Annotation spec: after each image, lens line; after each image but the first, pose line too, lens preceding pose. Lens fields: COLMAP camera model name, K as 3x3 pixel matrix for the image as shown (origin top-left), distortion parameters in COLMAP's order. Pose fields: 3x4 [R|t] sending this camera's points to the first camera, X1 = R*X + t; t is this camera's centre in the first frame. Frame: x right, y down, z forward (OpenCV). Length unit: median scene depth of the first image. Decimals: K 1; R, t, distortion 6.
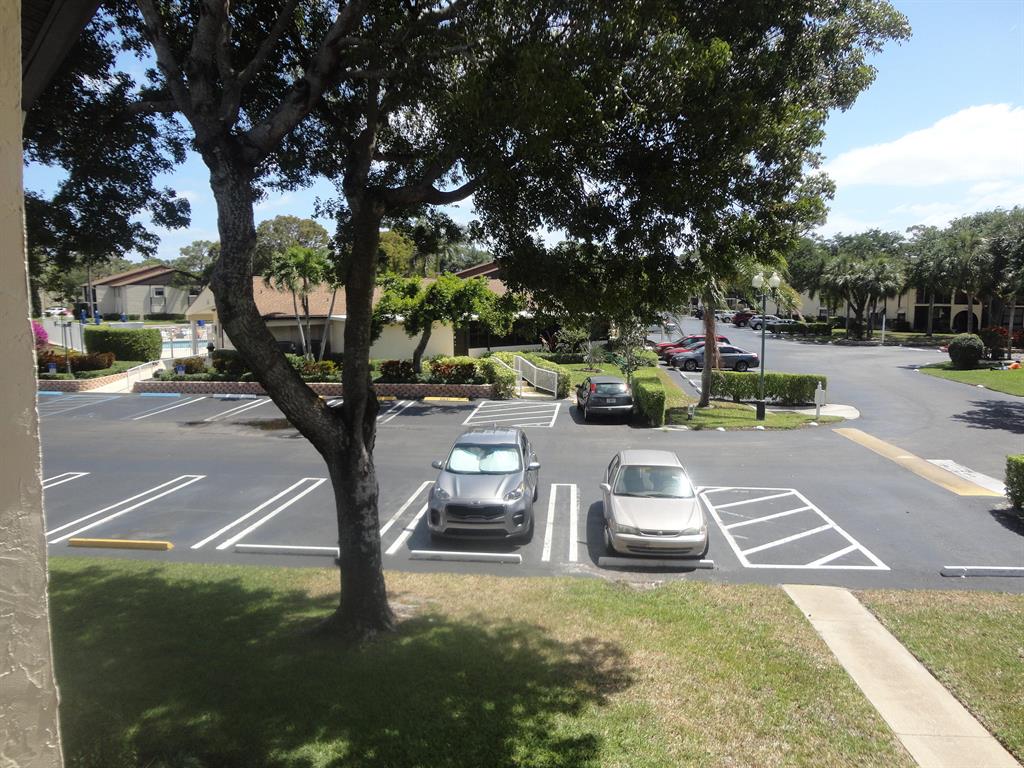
lens RADIAL K [[757.7, 0, 500.1], [0, 757.7, 377.5], [0, 0, 1]] dist [-0.012739, 0.002708]
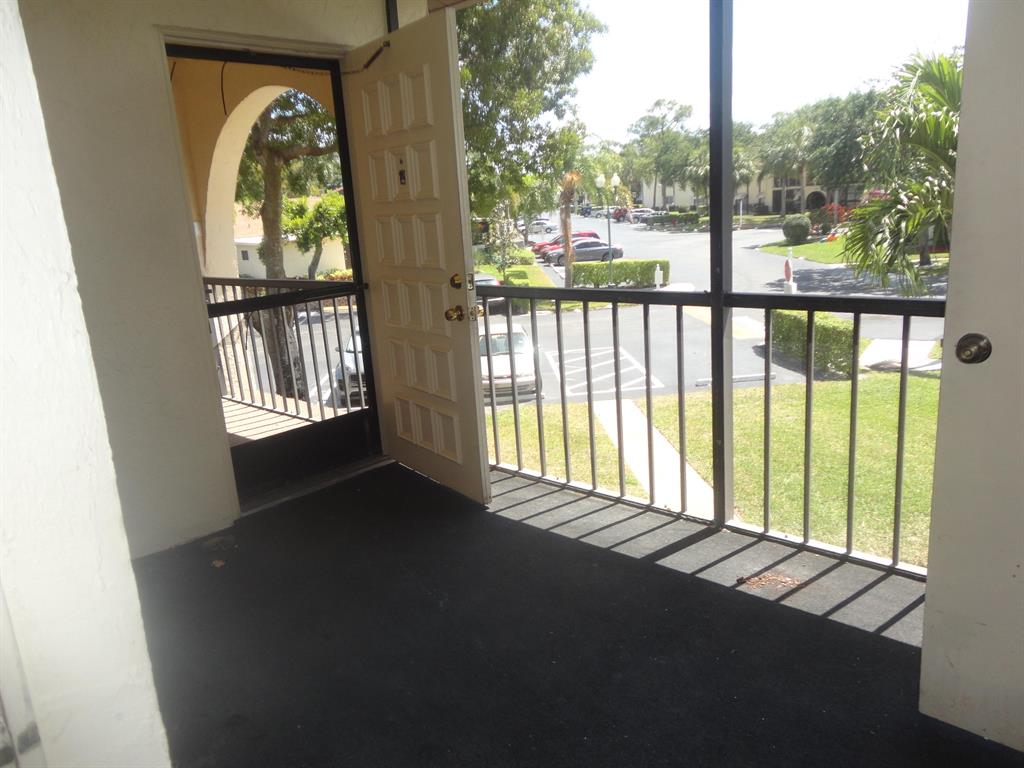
lens RADIAL K [[794.2, 0, 512.0], [0, 794.2, 384.0], [0, 0, 1]] dist [0.011341, 0.001271]
pose [[0.987014, -0.098940, 0.126545, 0.030880], [0.083323, 0.988871, 0.123255, 0.032280], [-0.137332, -0.111111, 0.984274, -0.395271]]
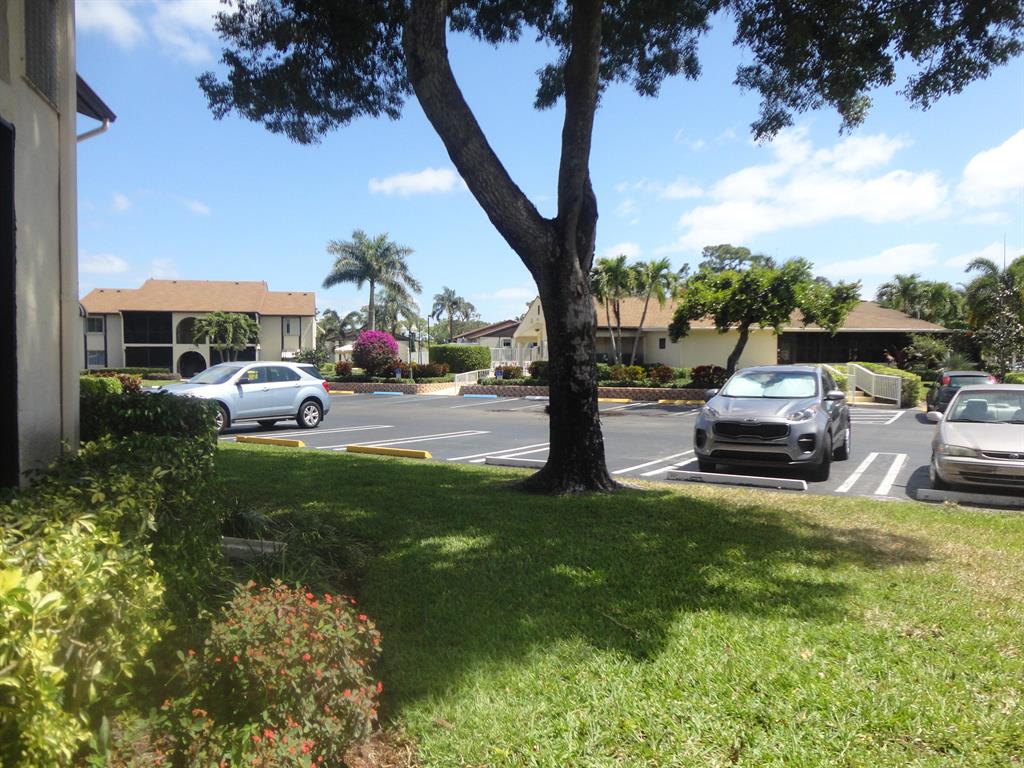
lens RADIAL K [[745.1, 0, 498.7], [0, 745.1, 383.2], [0, 0, 1]] dist [-0.008525, -0.005196]
pose [[0.899745, 0.014480, -0.436176, 0.067195], [-0.056270, 0.994956, -0.083043, 0.188920], [0.432774, 0.099261, 0.896021, 0.141164]]
